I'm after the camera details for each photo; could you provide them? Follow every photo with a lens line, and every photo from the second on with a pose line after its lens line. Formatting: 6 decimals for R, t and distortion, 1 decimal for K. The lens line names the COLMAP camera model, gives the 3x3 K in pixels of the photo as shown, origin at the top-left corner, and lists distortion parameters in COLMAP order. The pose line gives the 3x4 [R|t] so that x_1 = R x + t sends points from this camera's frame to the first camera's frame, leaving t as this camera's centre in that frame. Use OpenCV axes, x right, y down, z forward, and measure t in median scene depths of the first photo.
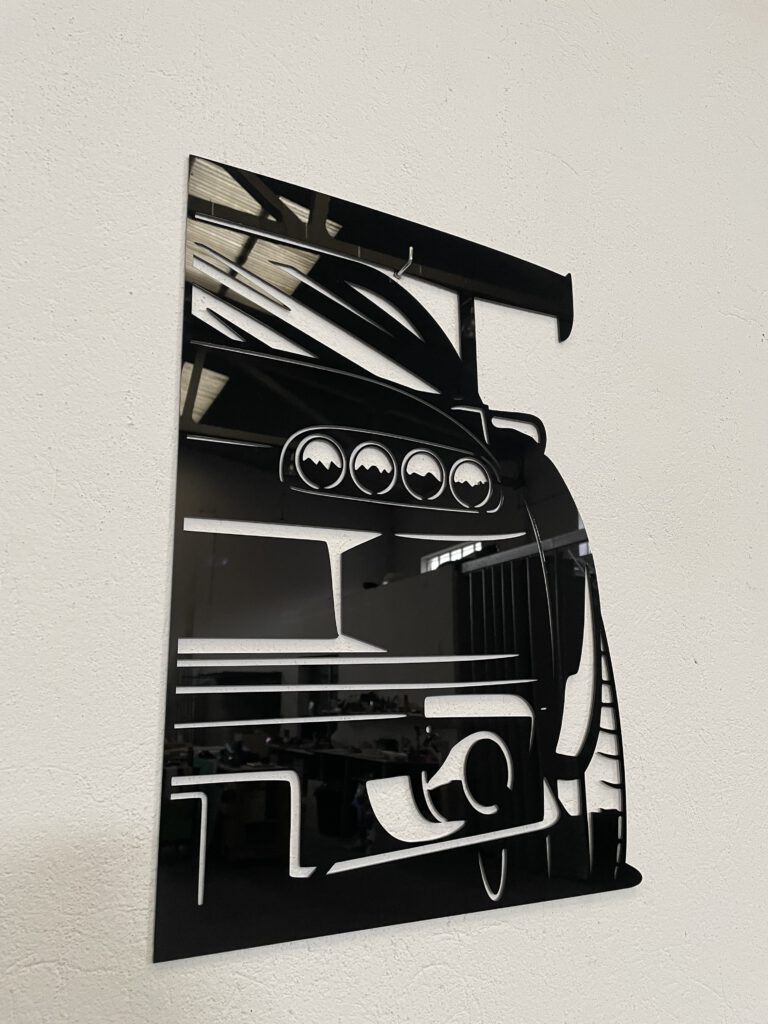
lens RADIAL K [[774.2, 0, 381.3], [0, 774.2, 517.5], [0, 0, 1]] dist [0.083391, -0.109300]
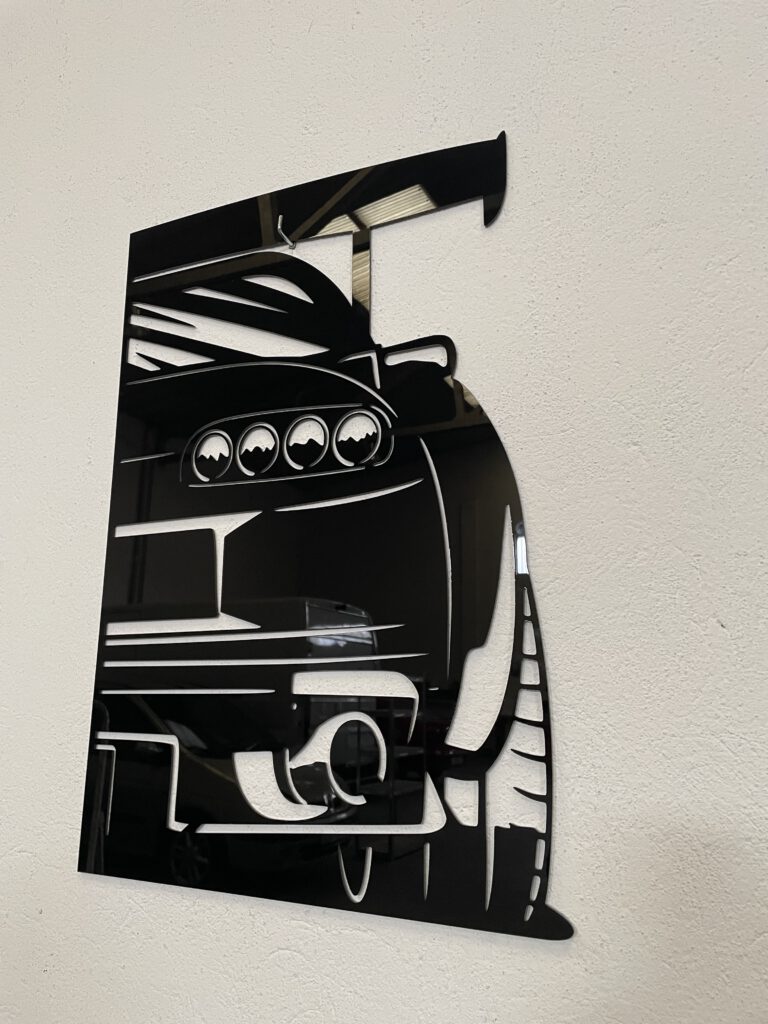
lens RADIAL K [[765.3, 0, 384.0], [0, 765.3, 512.0], [0, 0, 1]] dist [0.084583, -0.110018]
pose [[0.622112, -0.148283, -0.768758, 0.890814], [0.157862, 0.985491, -0.062340, 0.111567], [0.766849, -0.082575, 0.636494, 0.495891]]
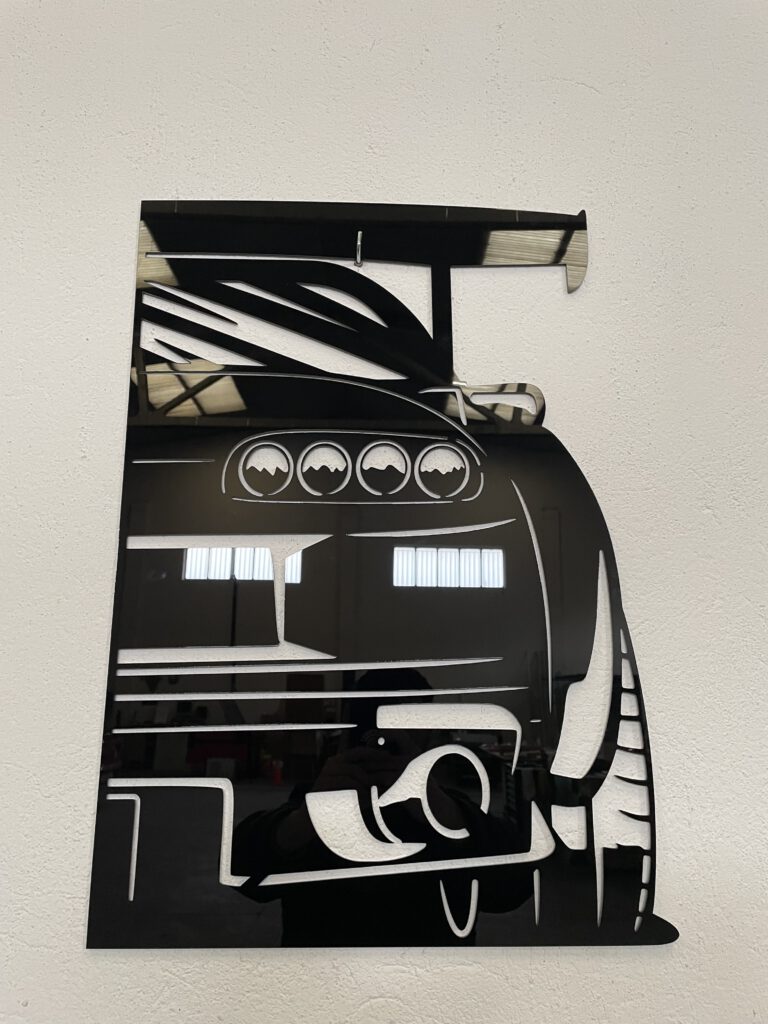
lens RADIAL K [[765.3, 0, 384.0], [0, 765.3, 512.0], [0, 0, 1]] dist [0.084583, -0.110018]
pose [[0.896919, -0.092758, -0.432356, 0.483941], [0.090303, 0.995568, -0.026258, 0.023810], [0.432876, -0.015492, 0.901321, 0.174477]]
